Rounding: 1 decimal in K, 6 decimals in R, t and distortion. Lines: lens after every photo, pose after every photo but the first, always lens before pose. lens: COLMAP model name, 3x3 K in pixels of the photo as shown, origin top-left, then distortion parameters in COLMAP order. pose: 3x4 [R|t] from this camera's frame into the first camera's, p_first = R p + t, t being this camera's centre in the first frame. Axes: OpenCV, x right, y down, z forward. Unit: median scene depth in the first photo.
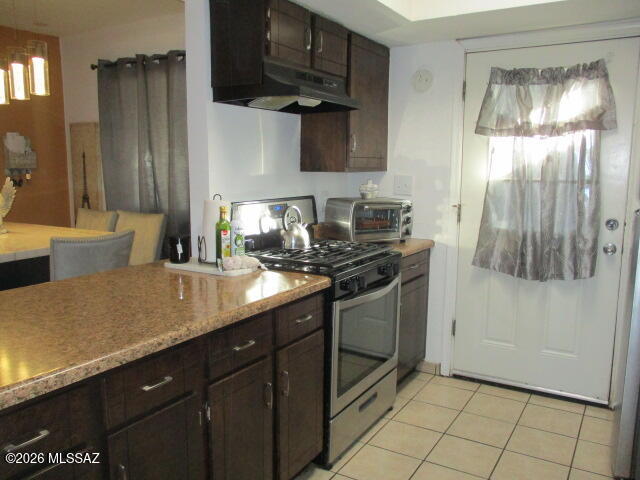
lens RADIAL K [[538.0, 0, 321.1], [0, 538.0, 241.5], [0, 0, 1]] dist [-0.006841, -0.008364]
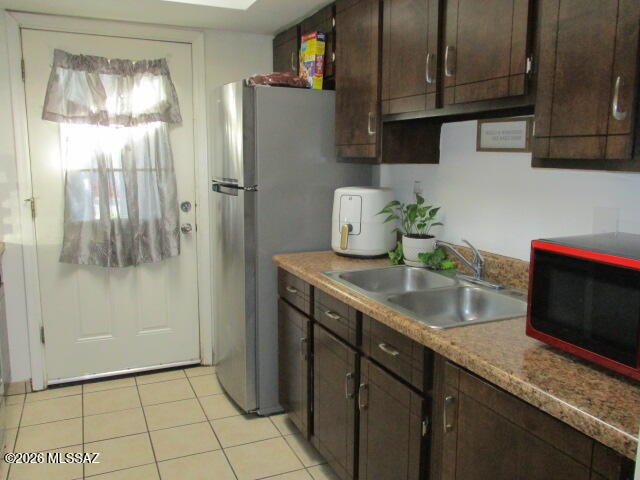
lens RADIAL K [[538.0, 0, 320.9], [0, 538.0, 239.8], [0, 0, 1]] dist [-0.006841, -0.008364]
pose [[0.579184, -0.124321, 0.805661, -0.212558], [0.110741, 0.991140, 0.073332, -0.013324], [-0.807640, 0.046747, 0.587820, 0.097890]]
